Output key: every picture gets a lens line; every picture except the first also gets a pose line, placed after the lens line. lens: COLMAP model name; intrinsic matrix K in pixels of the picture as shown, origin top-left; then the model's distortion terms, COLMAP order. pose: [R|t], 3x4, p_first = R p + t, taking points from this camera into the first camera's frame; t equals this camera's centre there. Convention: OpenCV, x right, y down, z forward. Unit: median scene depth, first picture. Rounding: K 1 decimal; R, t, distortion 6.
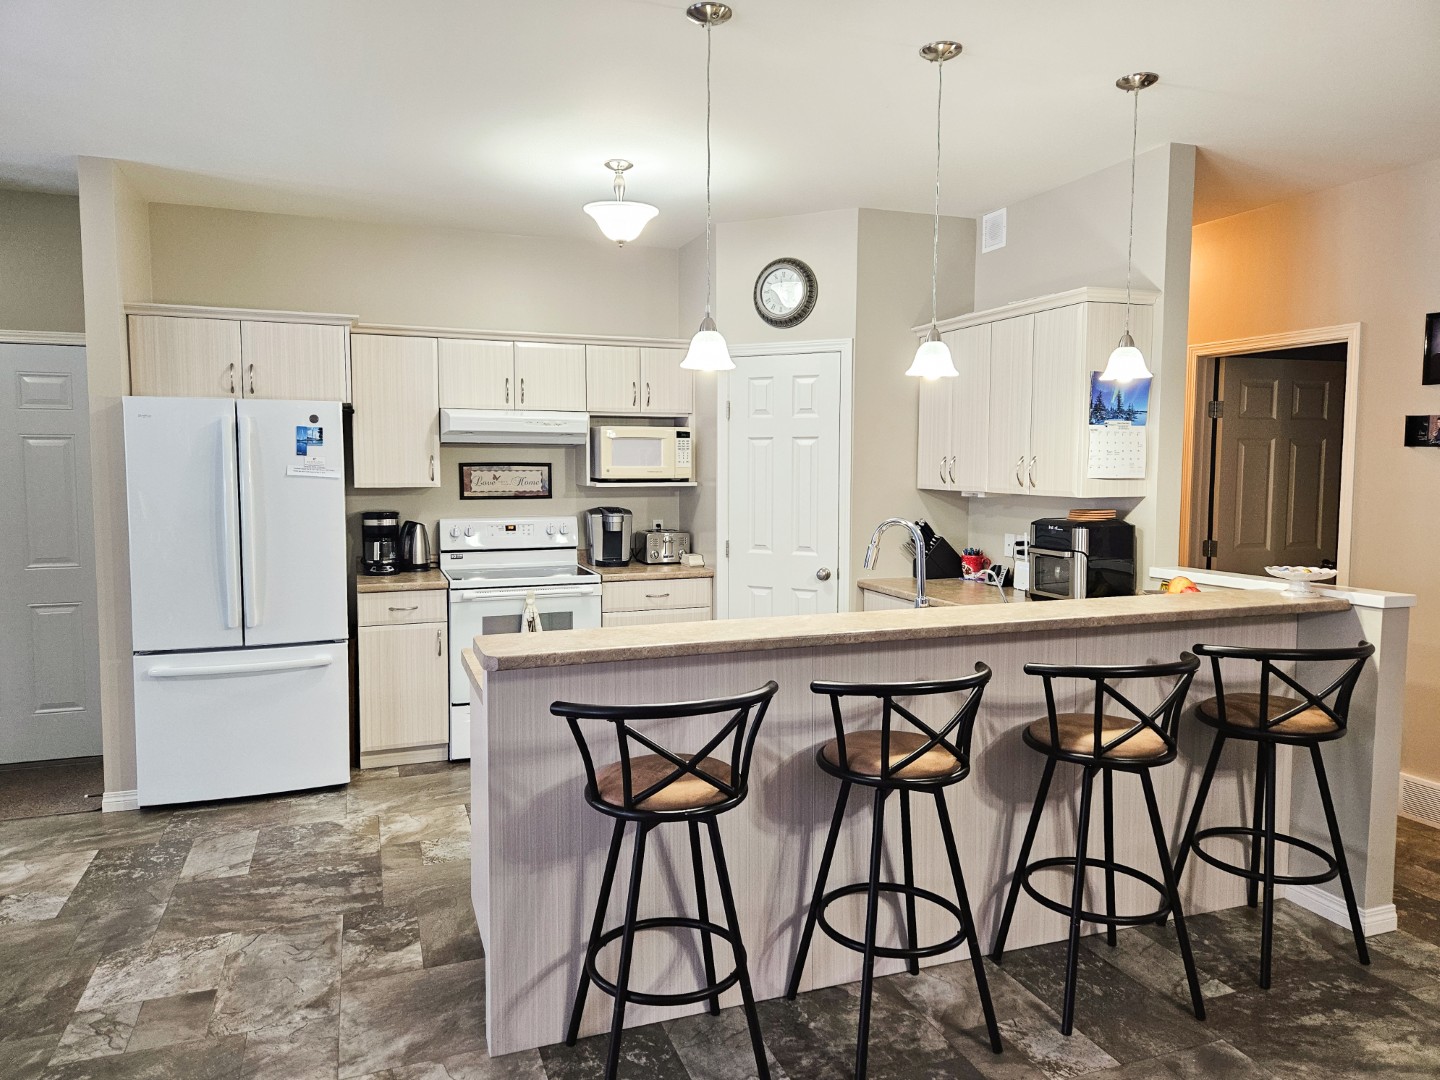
lens RADIAL K [[976.7, 0, 704.6], [0, 976.7, 533.9], [0, 0, 1]] dist [0.073584, -0.060671]
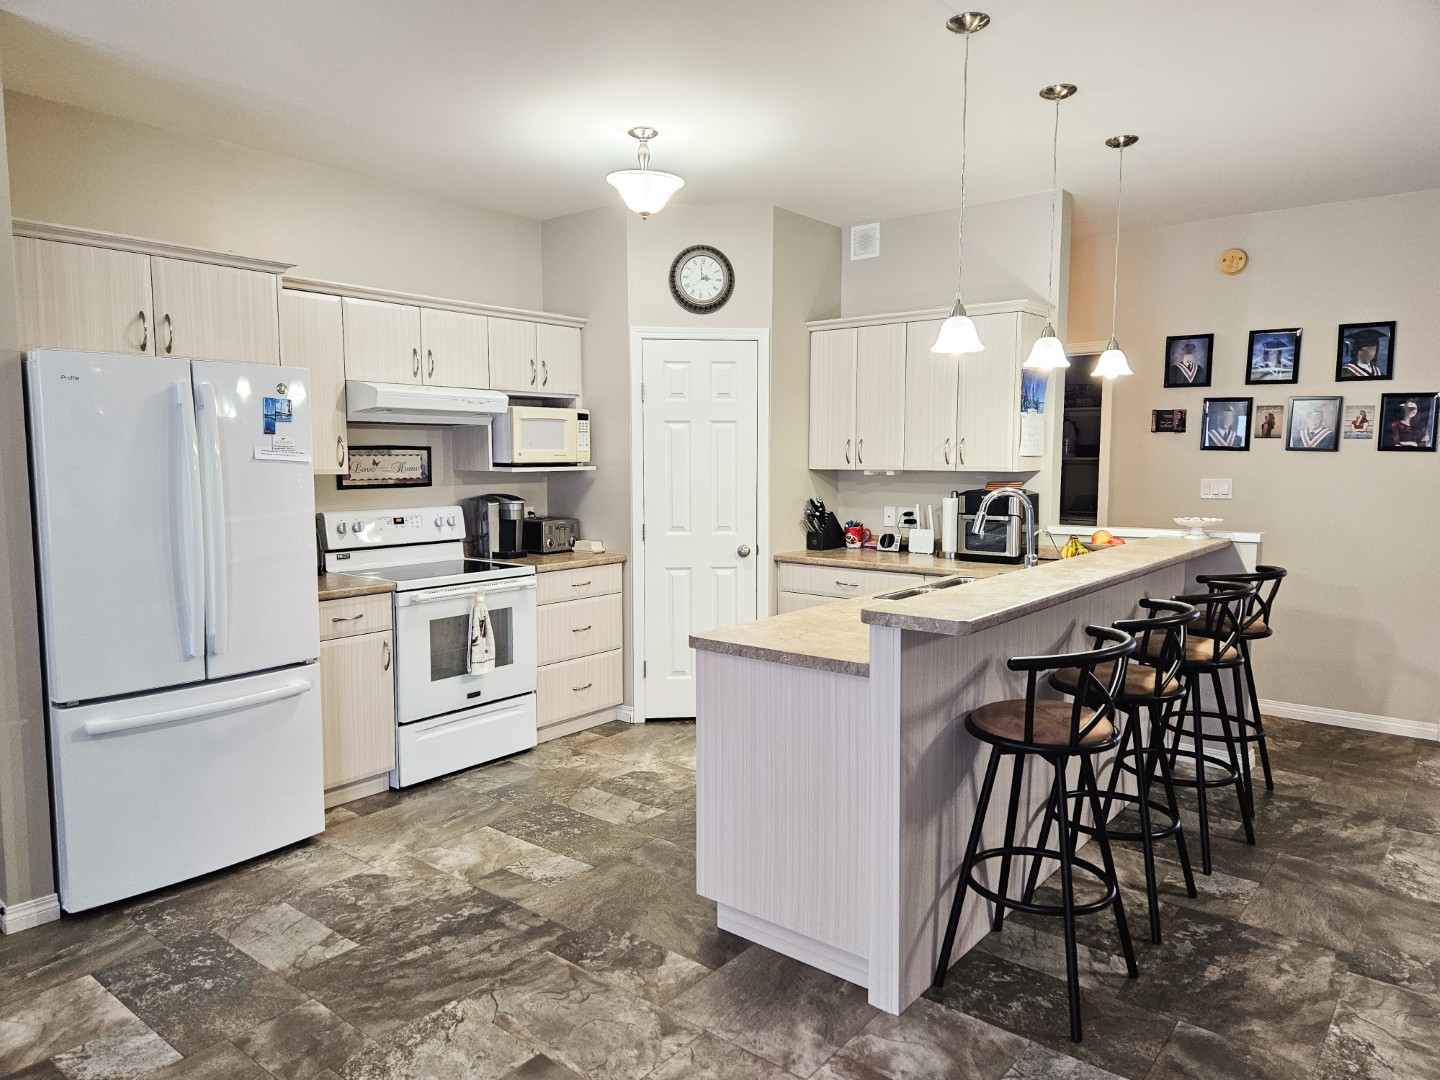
lens RADIAL K [[976.7, 0, 707.6], [0, 976.7, 544.0], [0, 0, 1]] dist [0.073584, -0.060671]
pose [[0.857458, -0.051625, 0.511957, -0.480362], [0.042390, 0.998659, 0.029706, 0.000512], [-0.512804, -0.003770, 0.858497, 0.121022]]
